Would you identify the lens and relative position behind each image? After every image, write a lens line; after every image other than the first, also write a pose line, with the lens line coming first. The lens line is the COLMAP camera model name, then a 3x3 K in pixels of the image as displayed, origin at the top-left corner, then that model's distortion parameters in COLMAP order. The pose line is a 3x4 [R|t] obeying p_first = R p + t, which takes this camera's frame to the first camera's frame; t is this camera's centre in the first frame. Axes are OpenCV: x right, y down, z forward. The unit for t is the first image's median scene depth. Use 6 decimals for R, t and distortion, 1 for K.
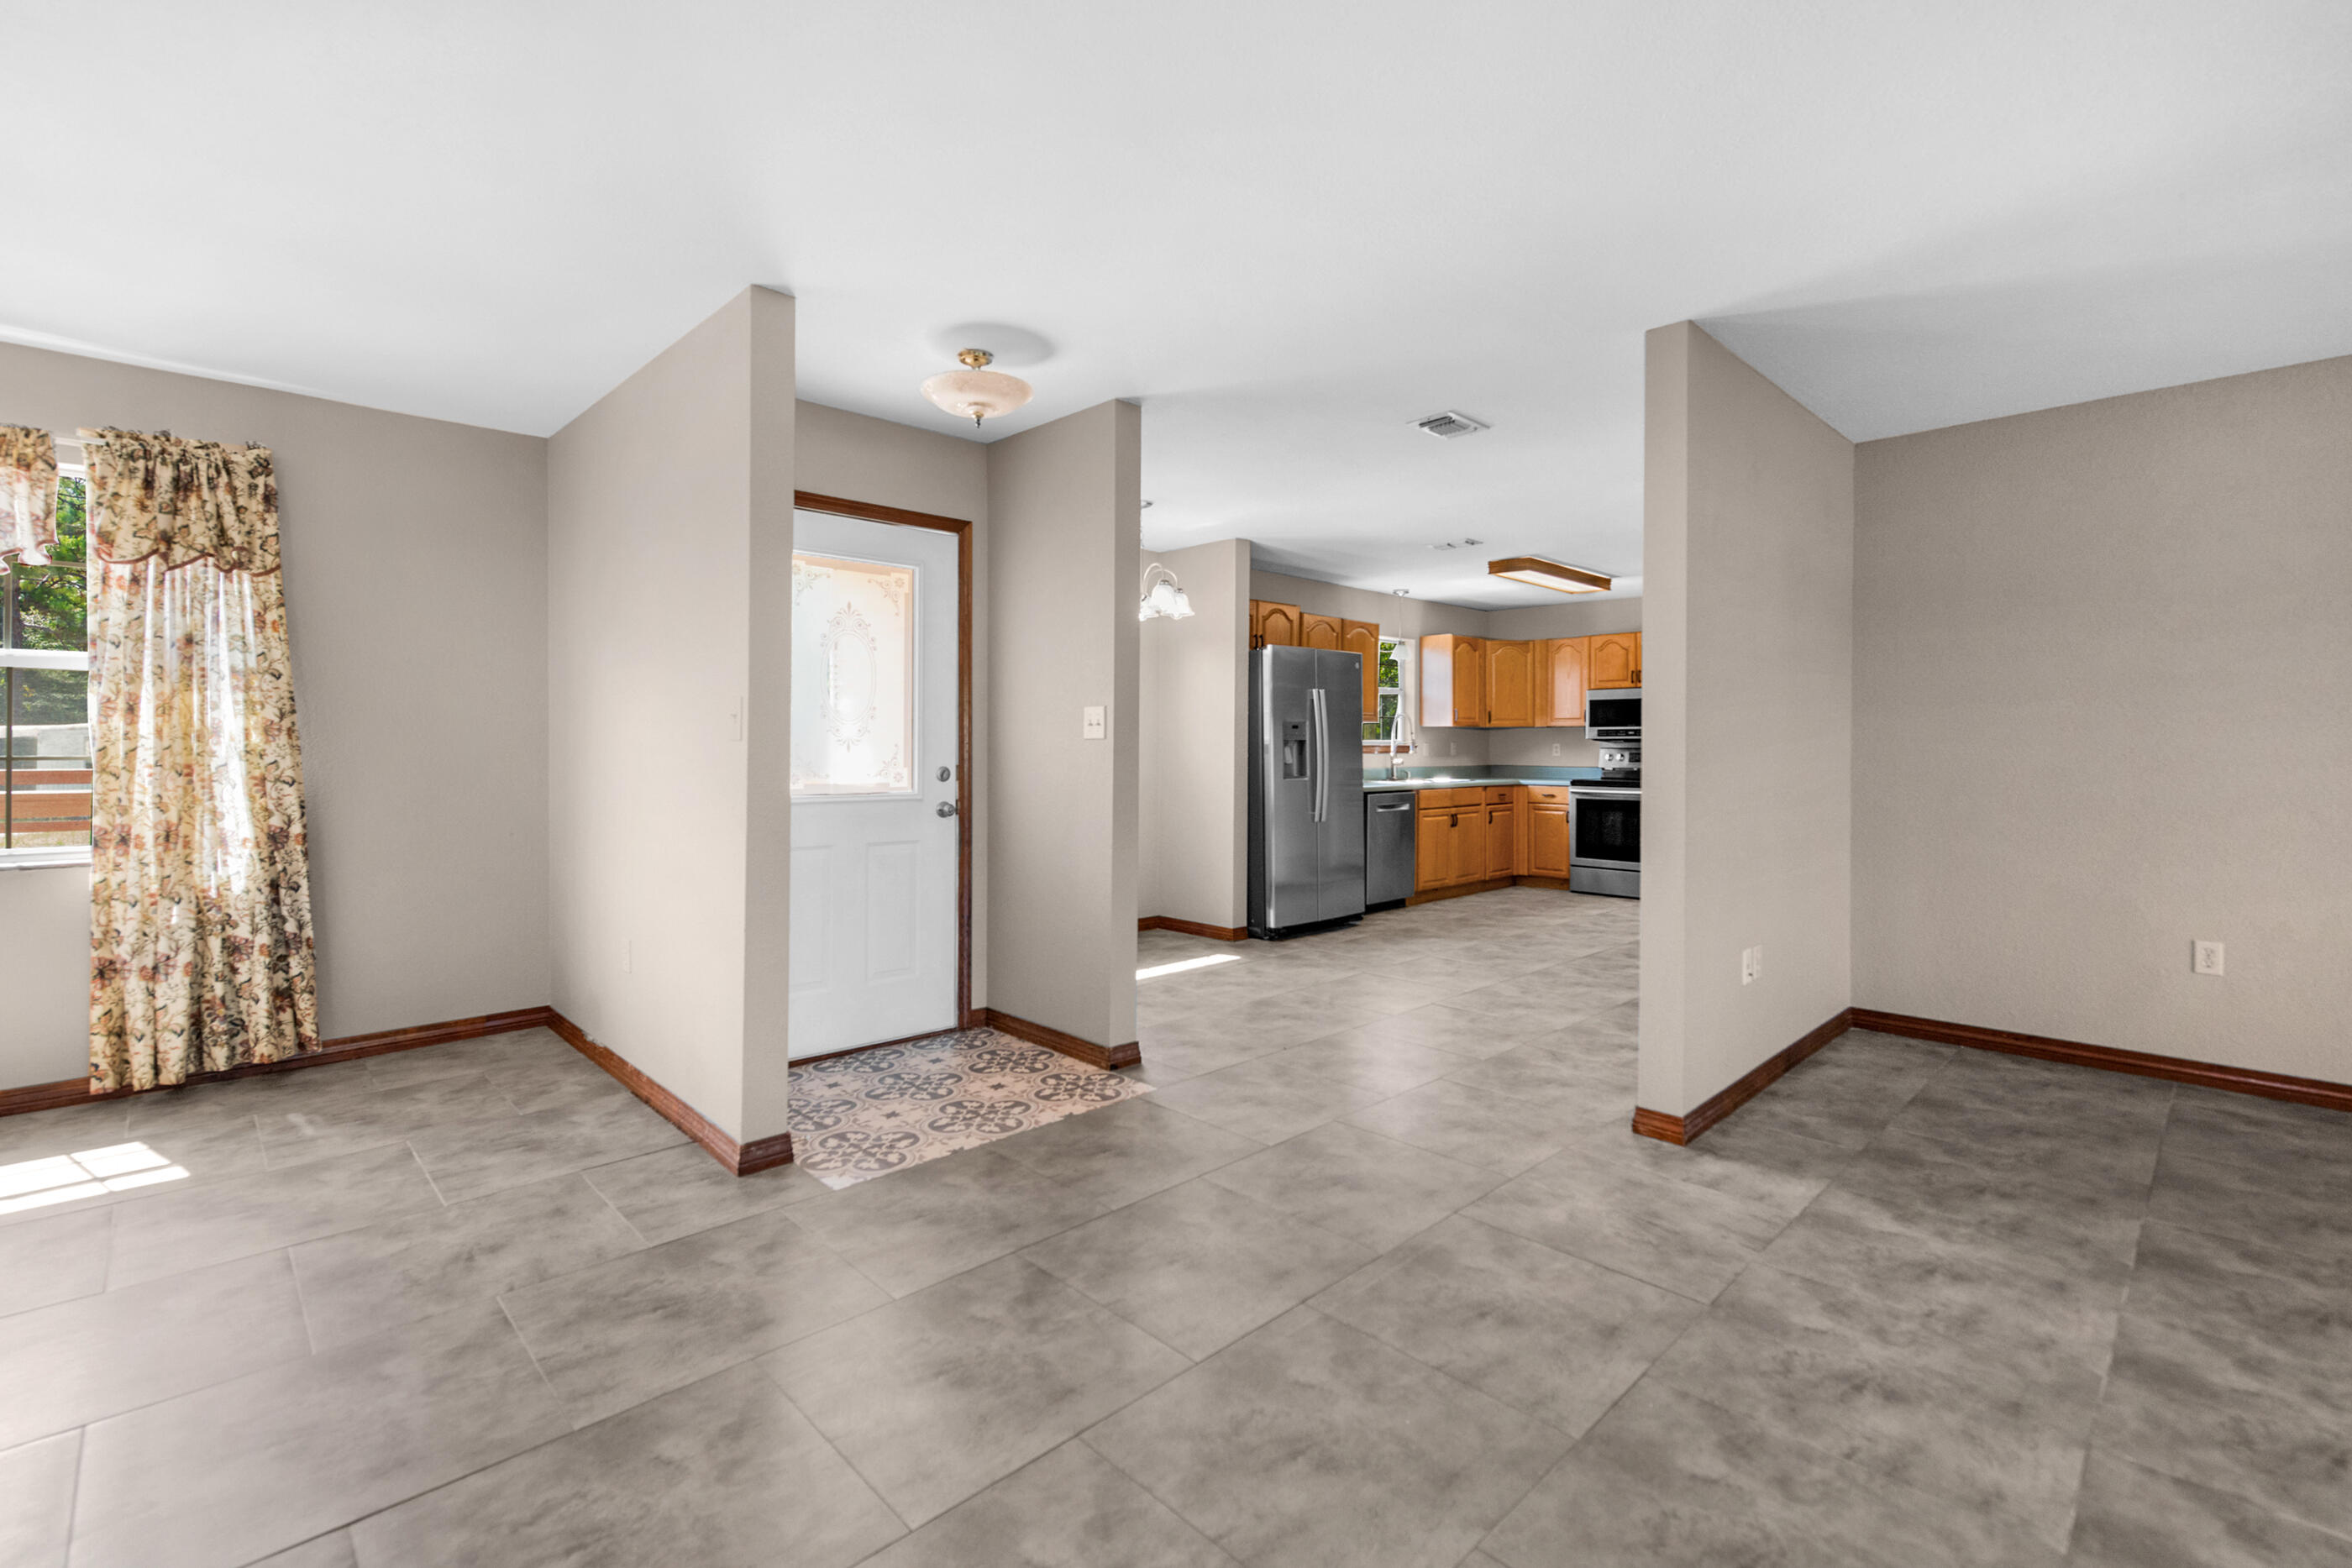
lens RADIAL K [[1044.3, 0, 1171.6], [0, 1044.3, 740.8], [0, 0, 1]] dist [0.009528, -0.000249]
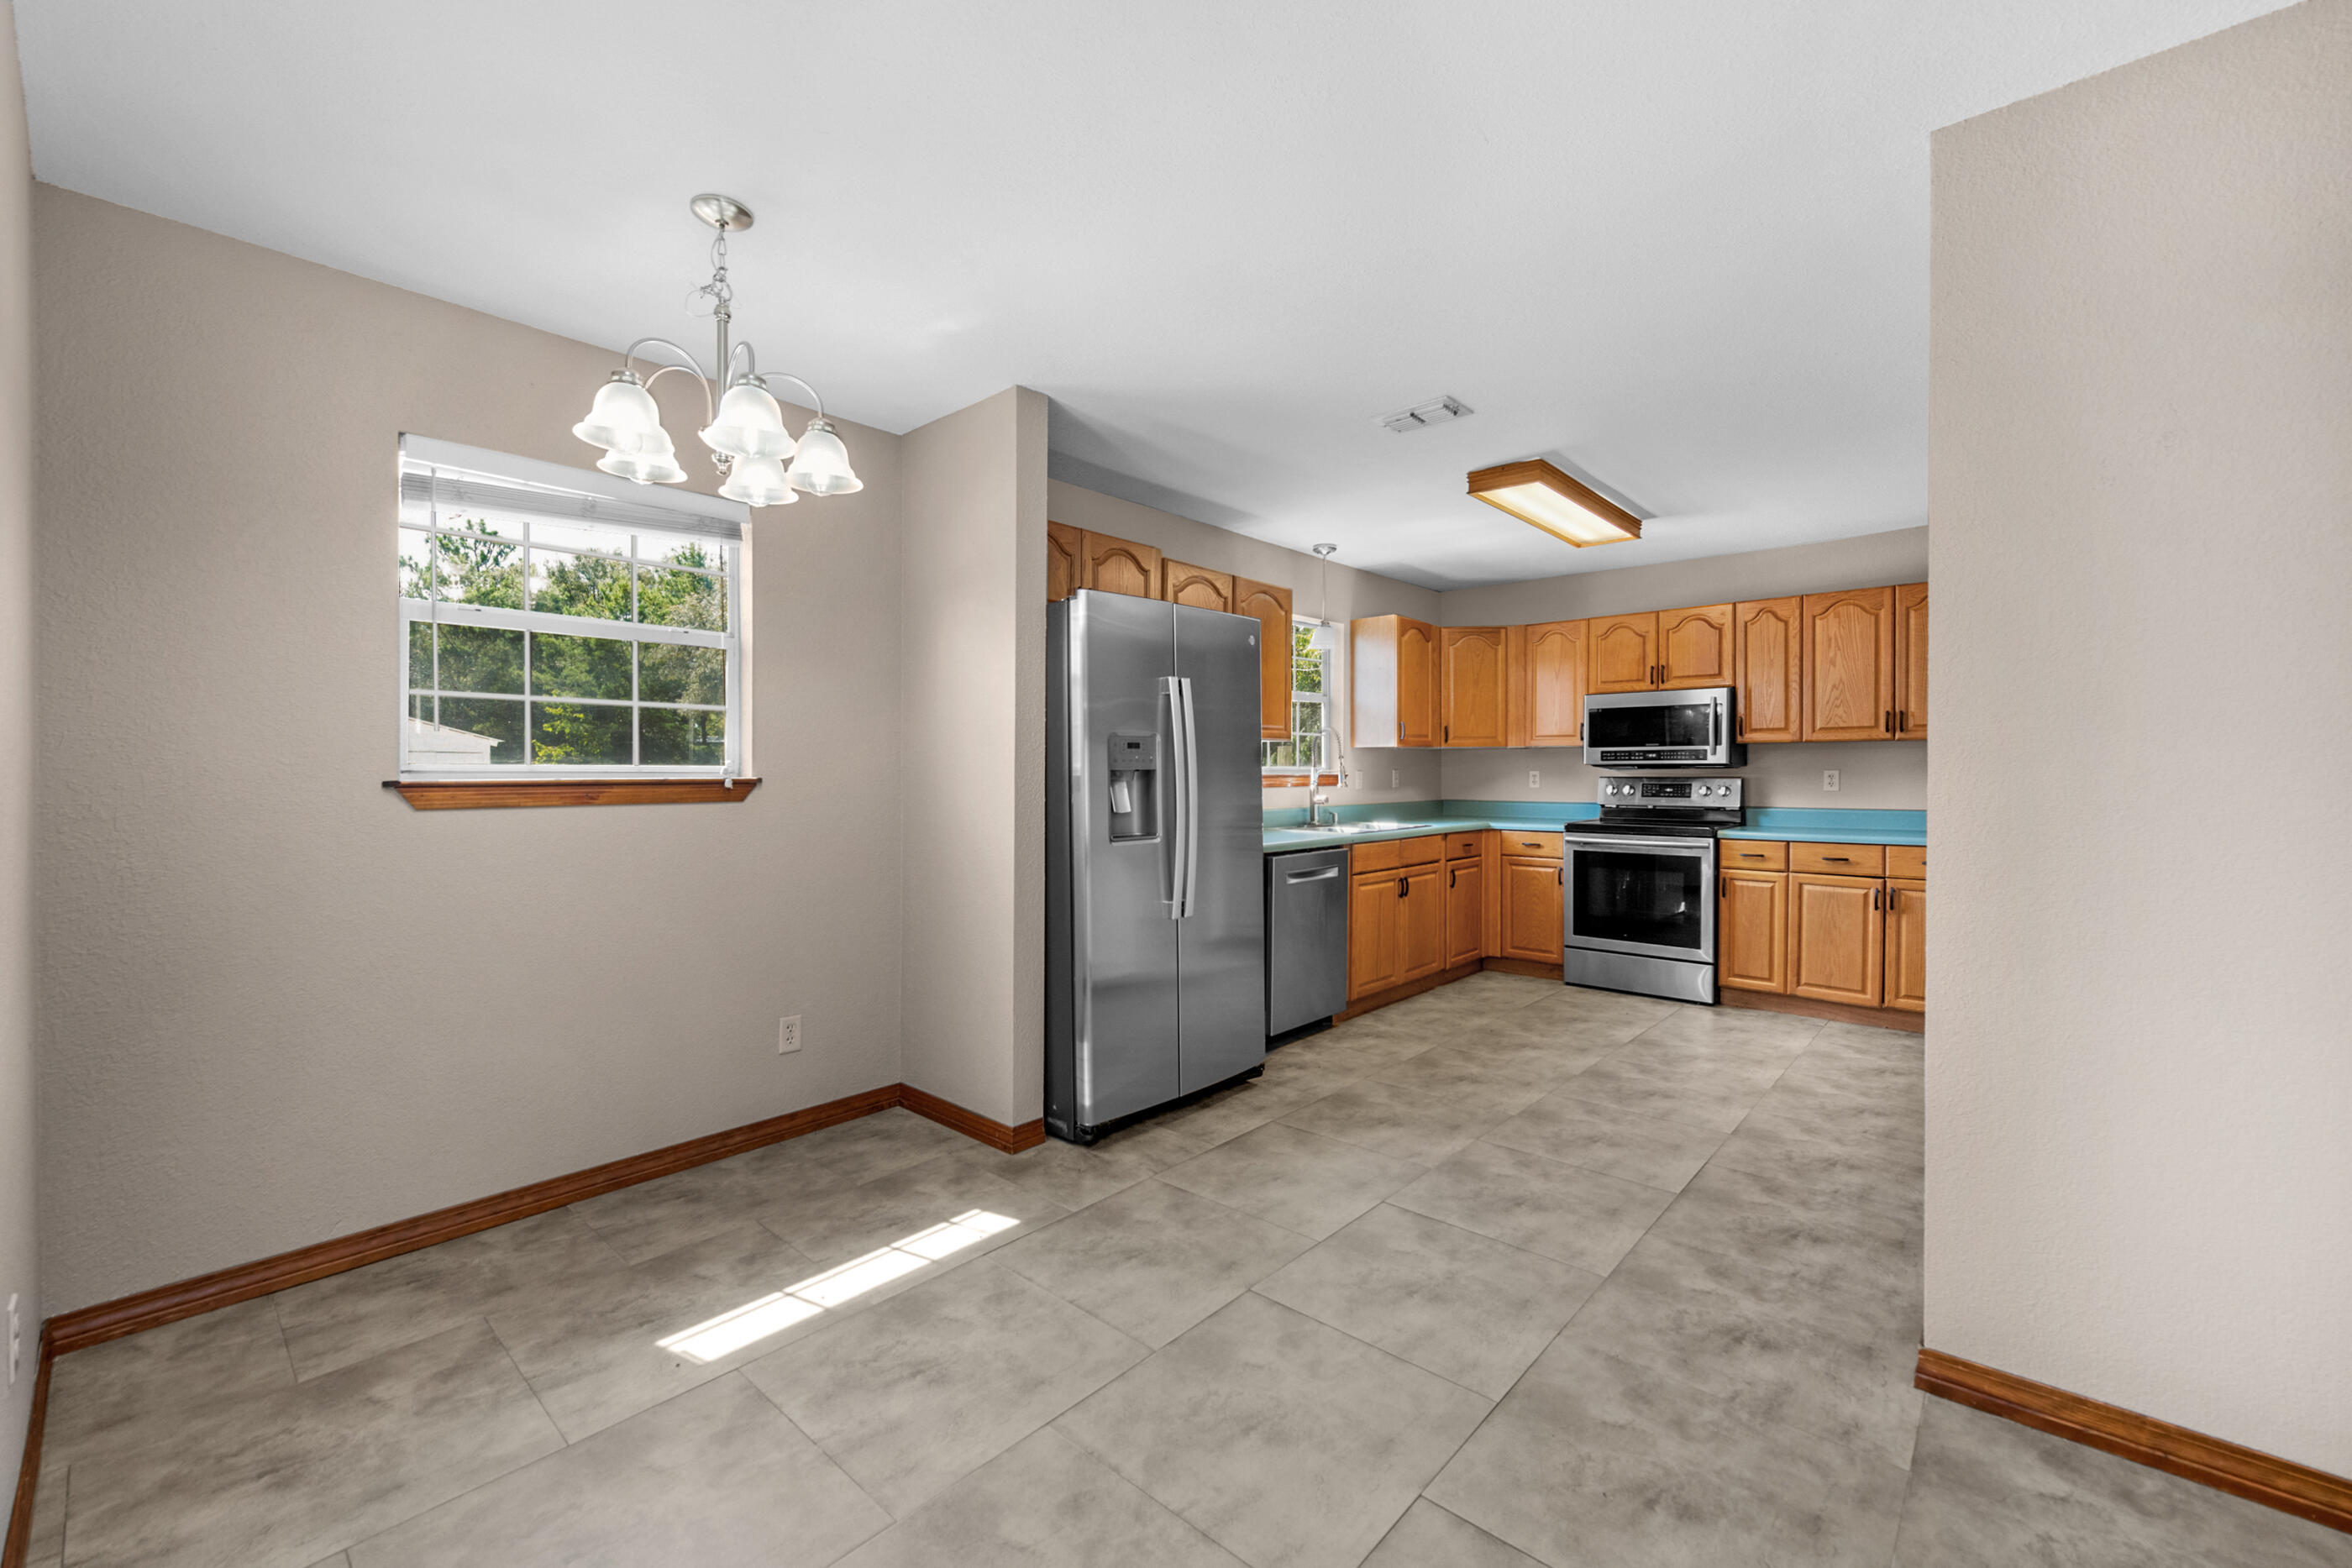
lens RADIAL K [[992.7, 0, 1155.5], [0, 992.7, 775.7], [0, 0, 1]] dist [0.002501, -0.002369]
pose [[0.998941, -0.005840, 0.045637, 0.082945], [0.005405, 0.999939, 0.009654, -0.002253], [-0.045690, -0.009397, 0.998911, 0.373374]]
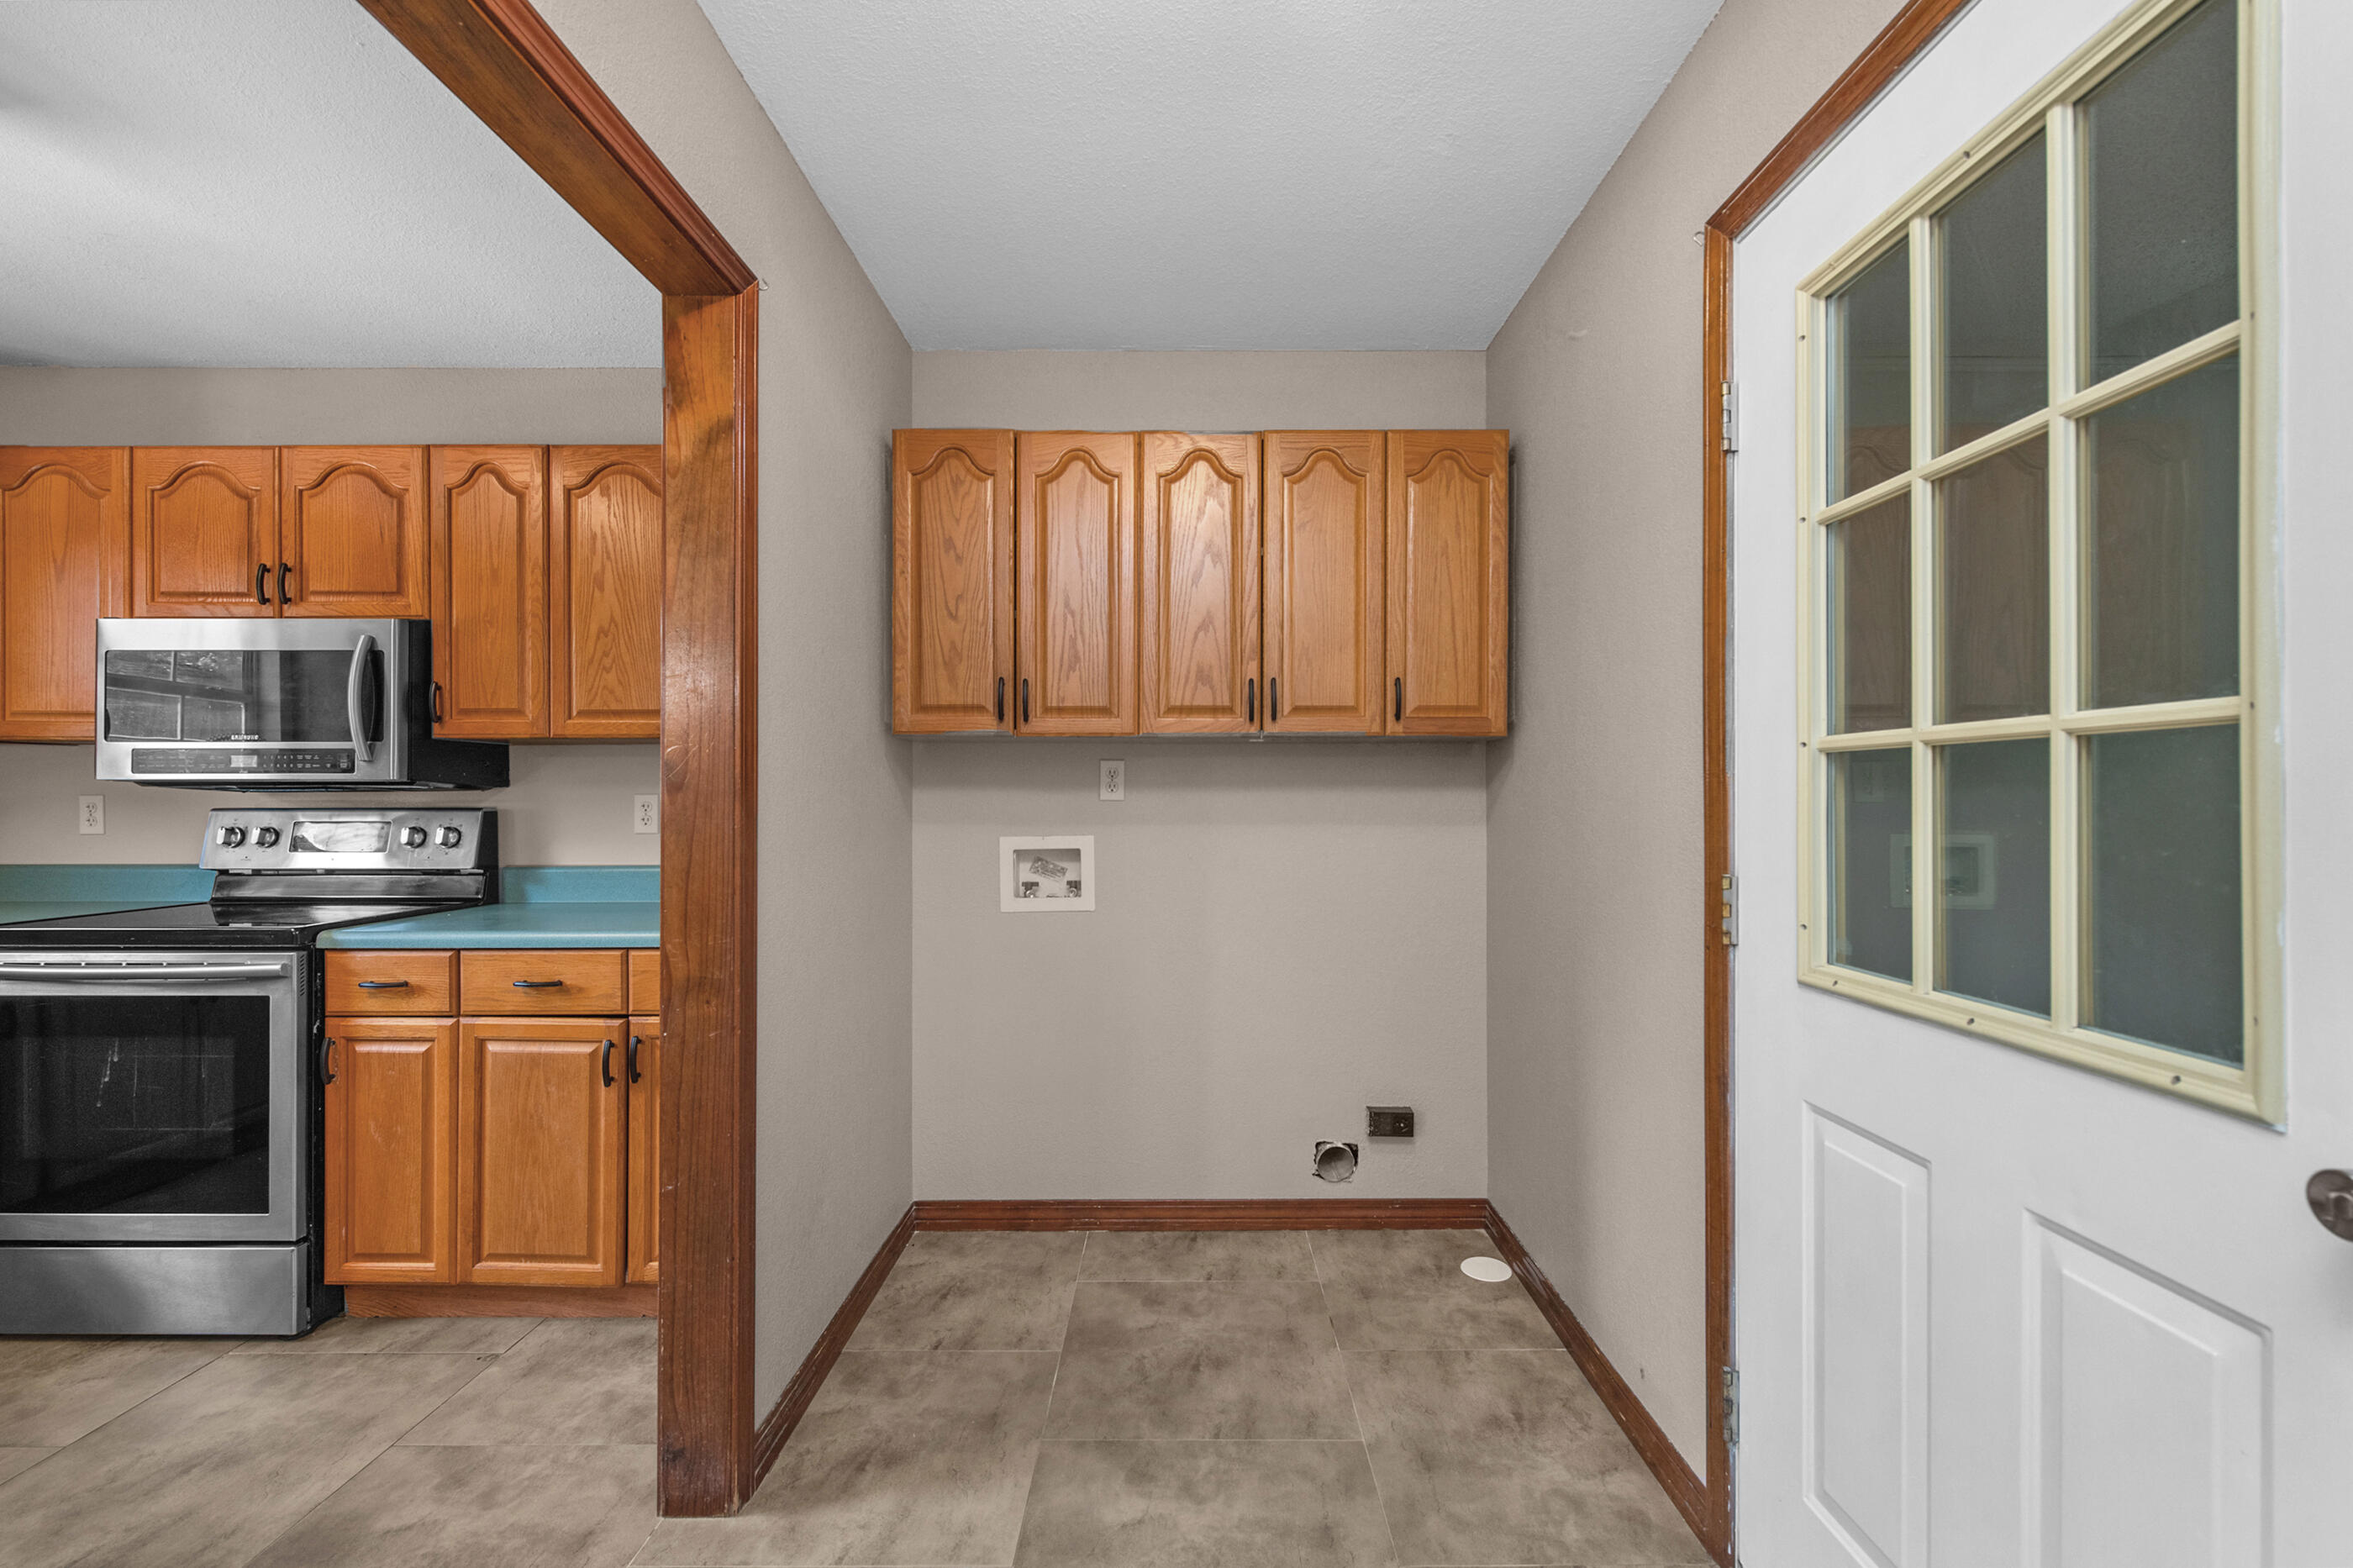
lens RADIAL K [[993.2, 0, 1213.3], [0, 993.2, 797.6], [0, 0, 1]] dist [0.002501, -0.002369]
pose [[0.683094, -0.005098, 0.730312, 0.444674], [0.000309, 0.999978, 0.006692, 0.001432], [-0.730330, -0.004345, 0.683081, 0.620714]]
